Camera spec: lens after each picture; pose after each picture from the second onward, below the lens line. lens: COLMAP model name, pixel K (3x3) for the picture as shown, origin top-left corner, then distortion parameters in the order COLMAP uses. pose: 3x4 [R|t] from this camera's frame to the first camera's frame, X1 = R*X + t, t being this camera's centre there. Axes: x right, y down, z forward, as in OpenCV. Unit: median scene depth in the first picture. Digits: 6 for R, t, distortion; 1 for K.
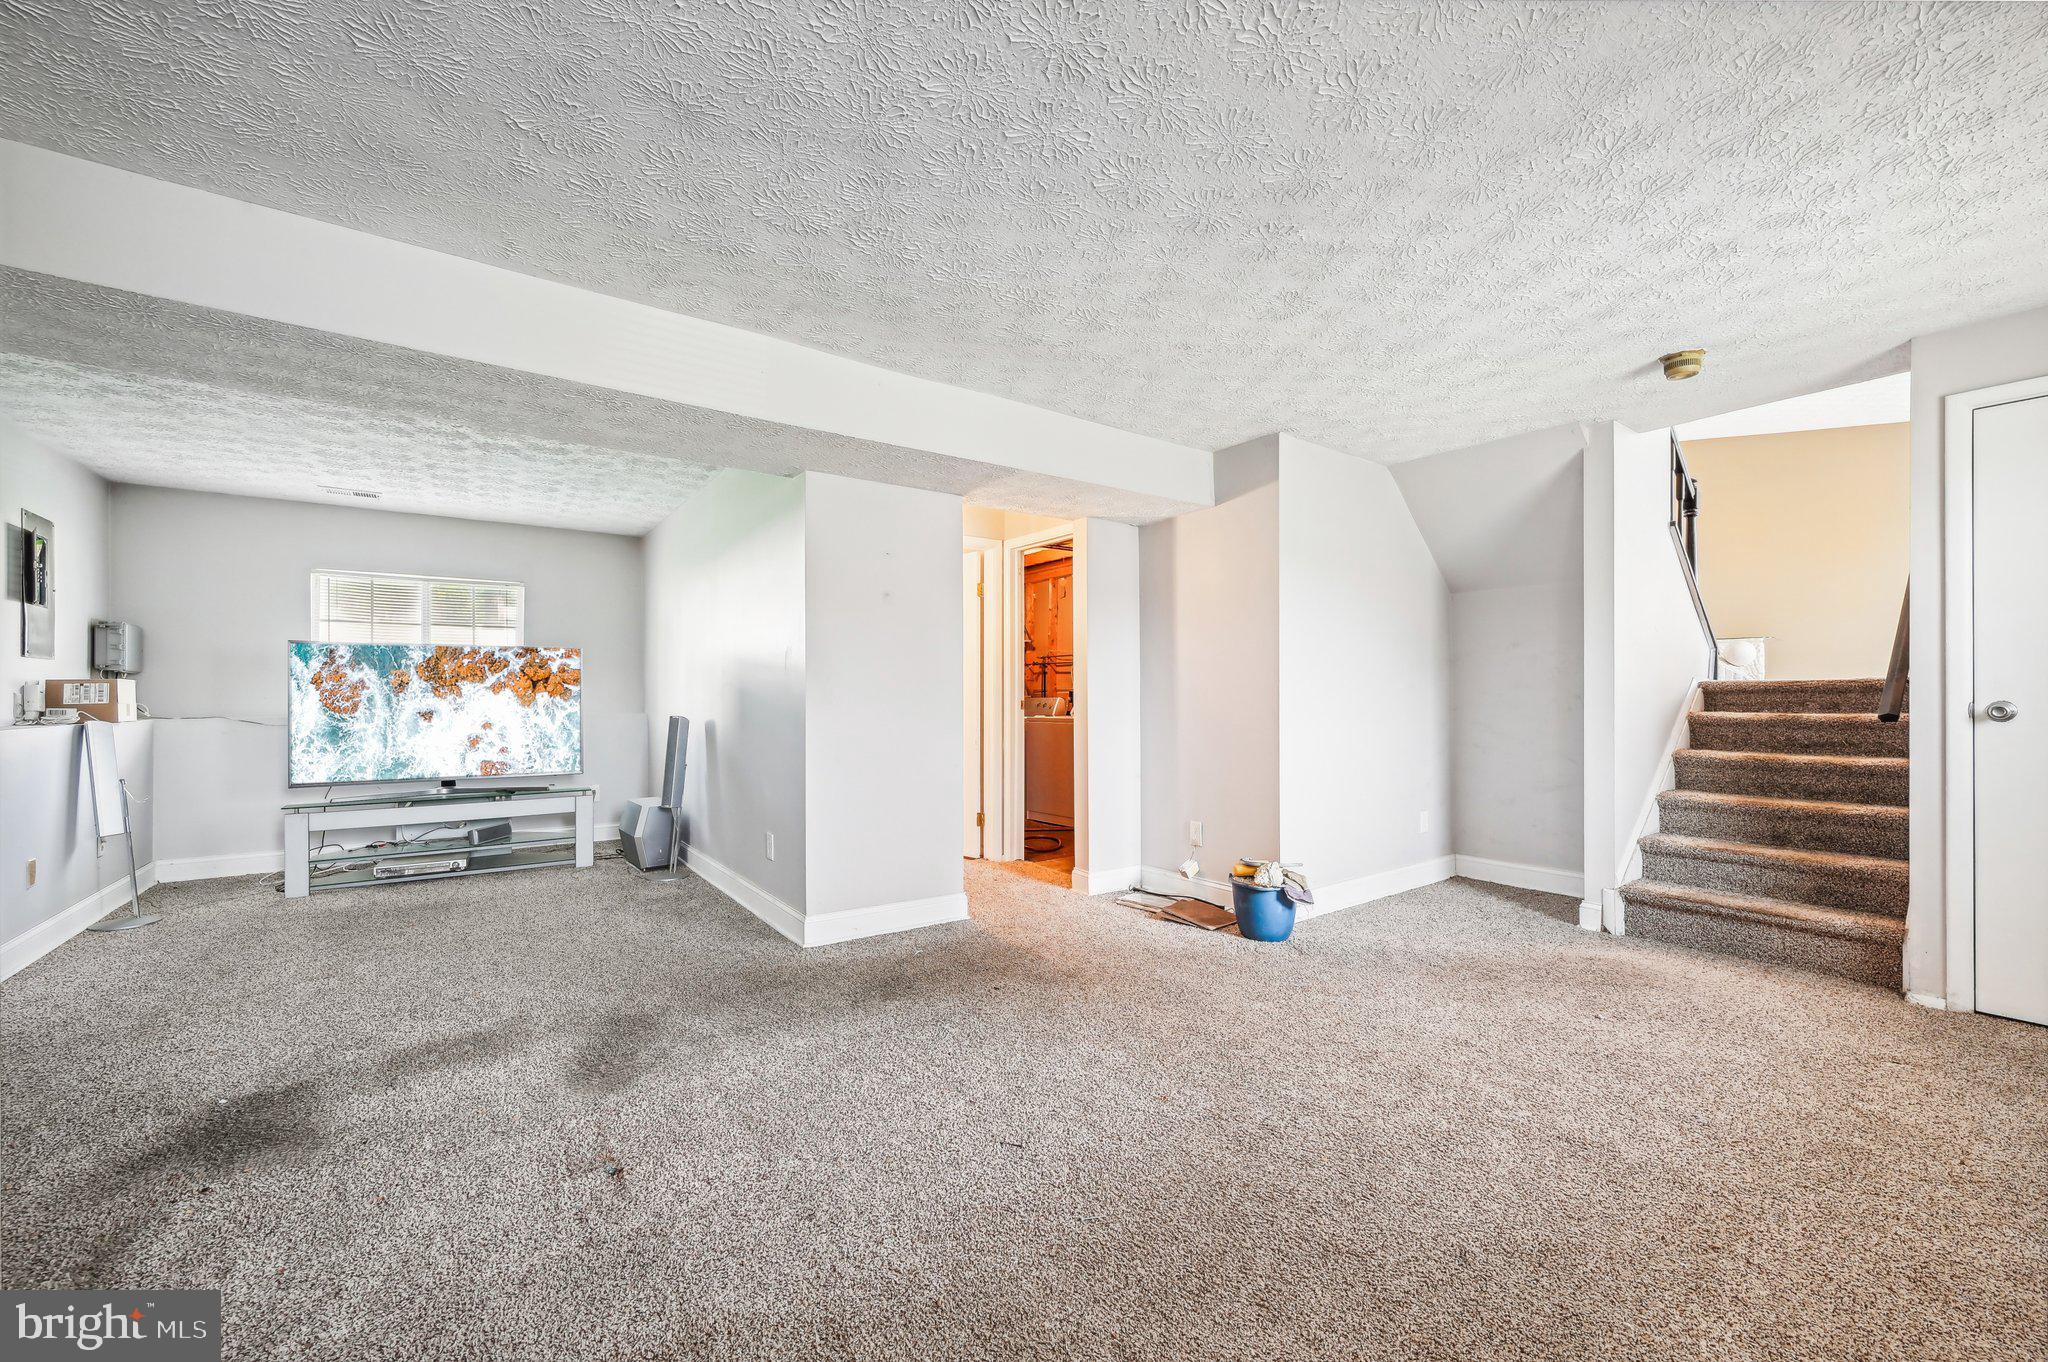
lens RADIAL K [[815.8, 0, 1033.1], [0, 815.8, 686.0], [0, 0, 1]] dist [0.000052, 0.000297]
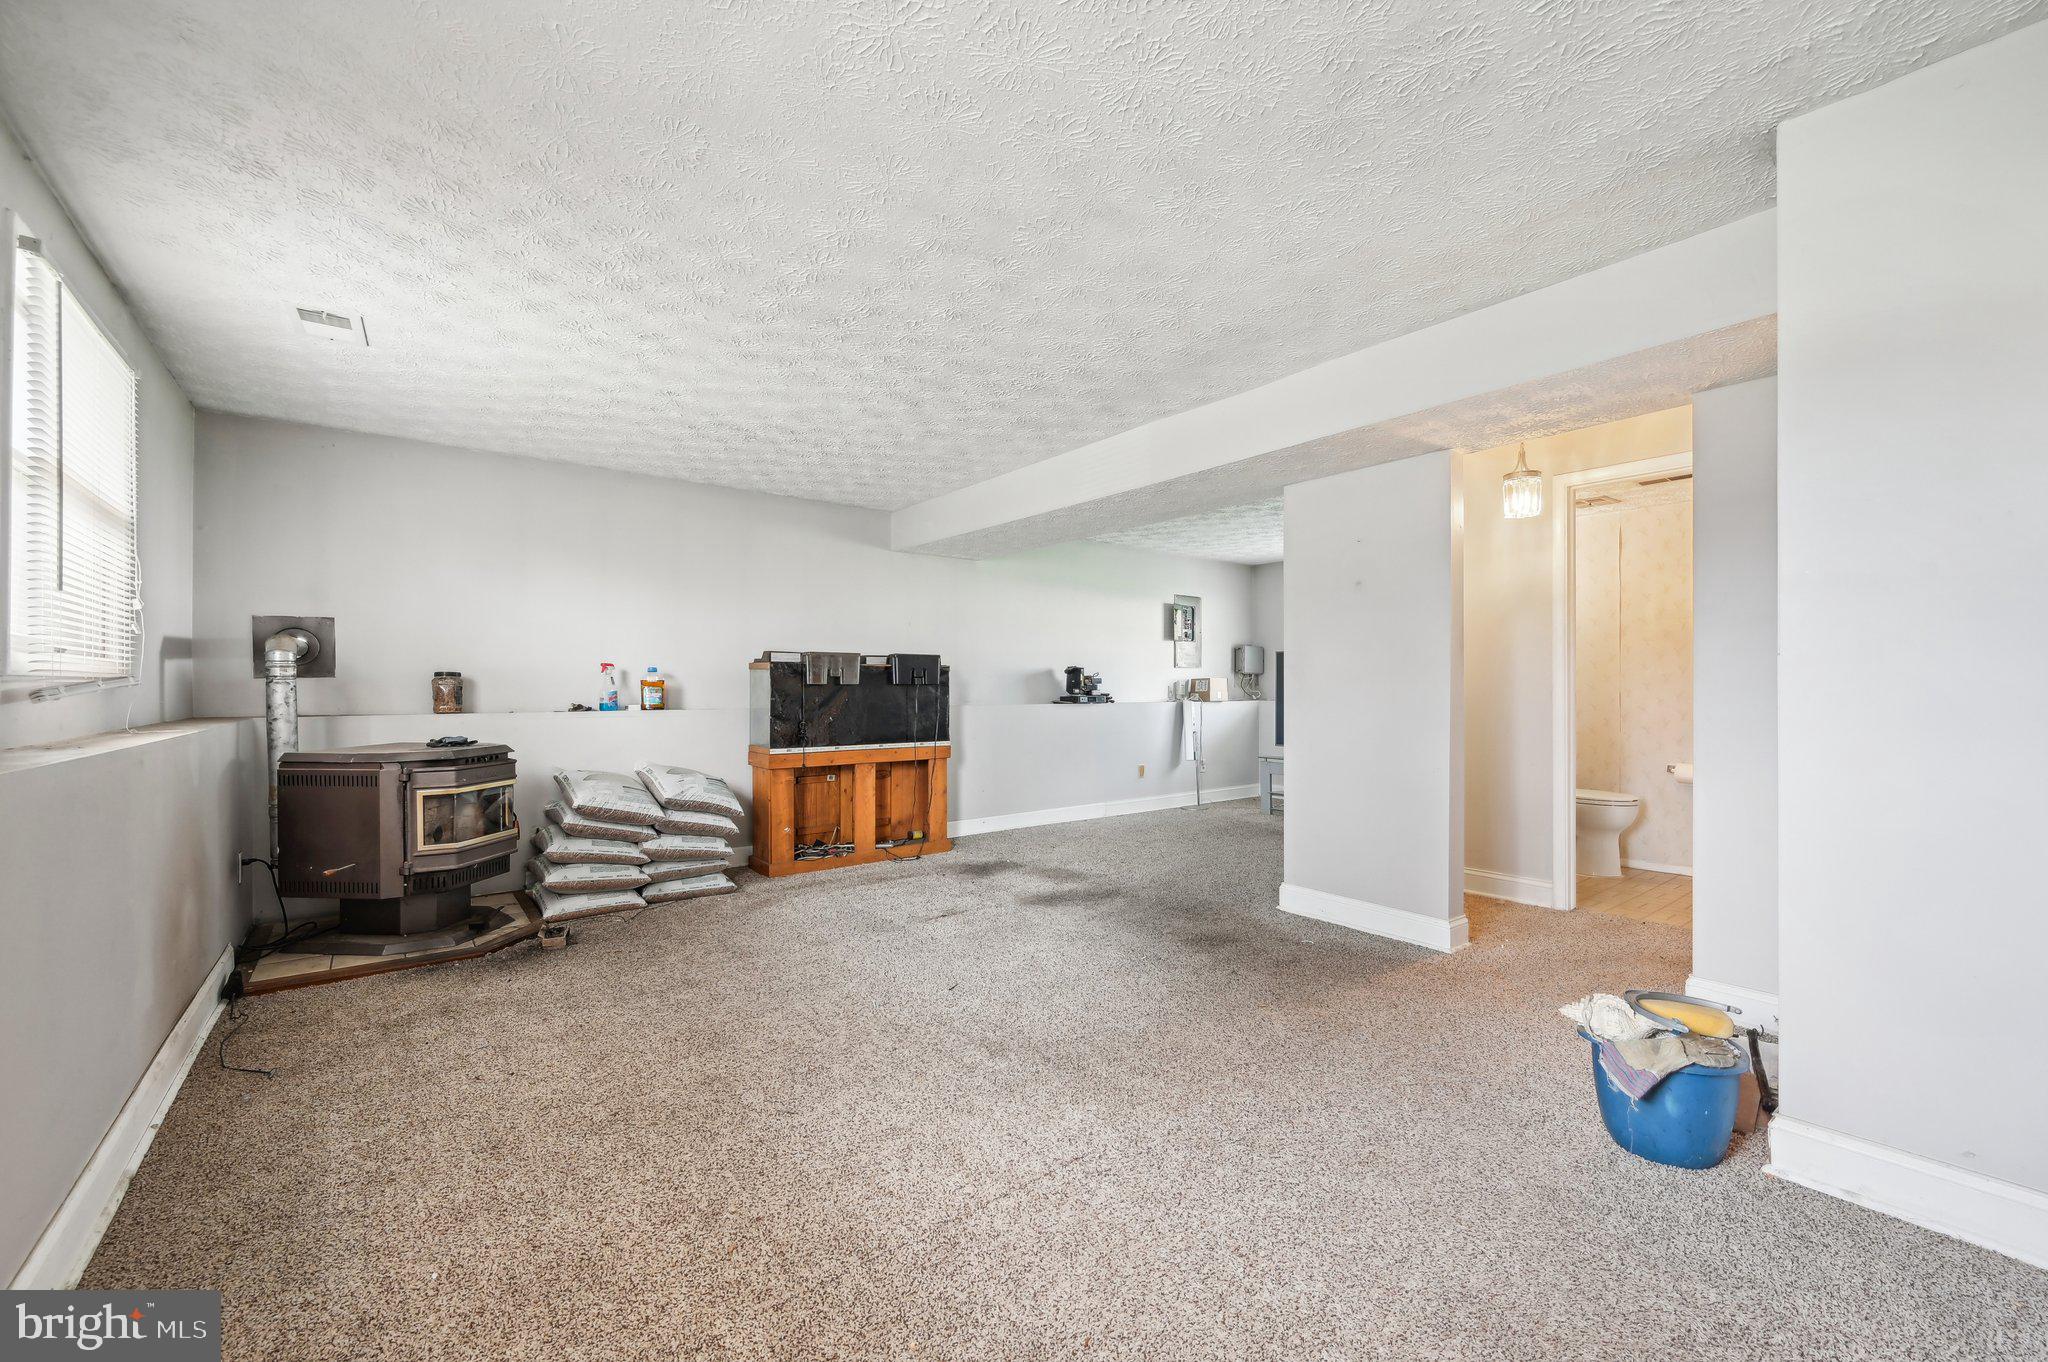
lens RADIAL K [[786.1, 0, 1030.5], [0, 786.1, 691.5], [0, 0, 1]] dist [0.022543, -0.000007]
pose [[0.076147, 0.004932, -0.997084, 0.623899], [-0.001246, 0.999987, 0.004851, 0.011737], [0.997096, 0.000873, 0.076152, 0.455628]]
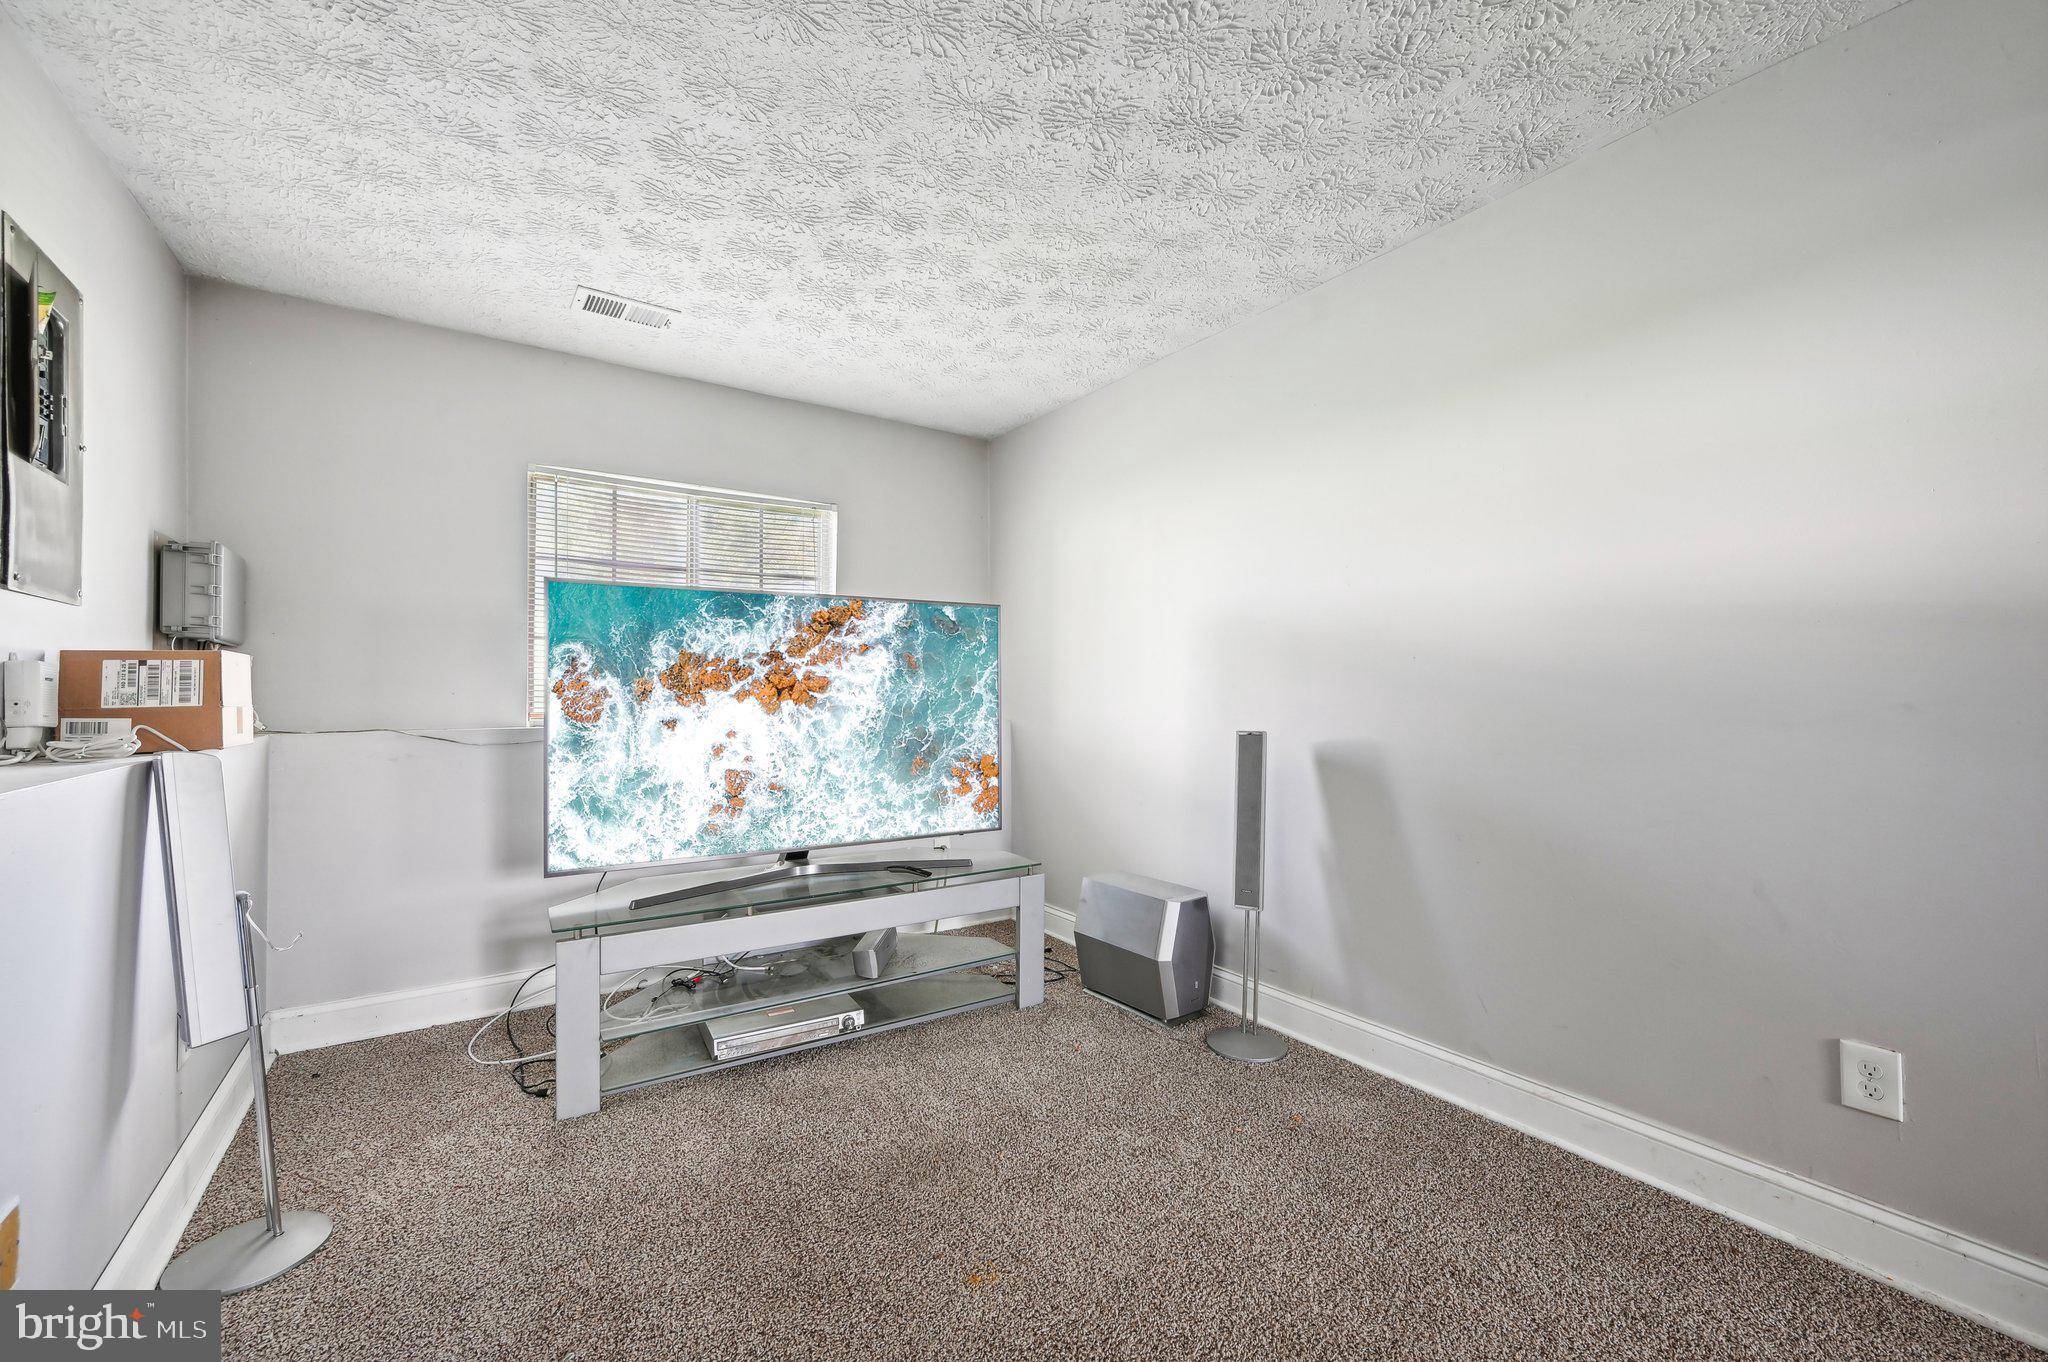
lens RADIAL K [[815.8, 0, 1033.1], [0, 815.8, 686.0], [0, 0, 1]] dist [0.000052, 0.000297]
pose [[0.999920, 0.007857, -0.009872, -0.690556], [-0.007845, 0.999968, 0.001224, 0.006186], [0.009881, -0.001146, 0.999951, 0.573078]]
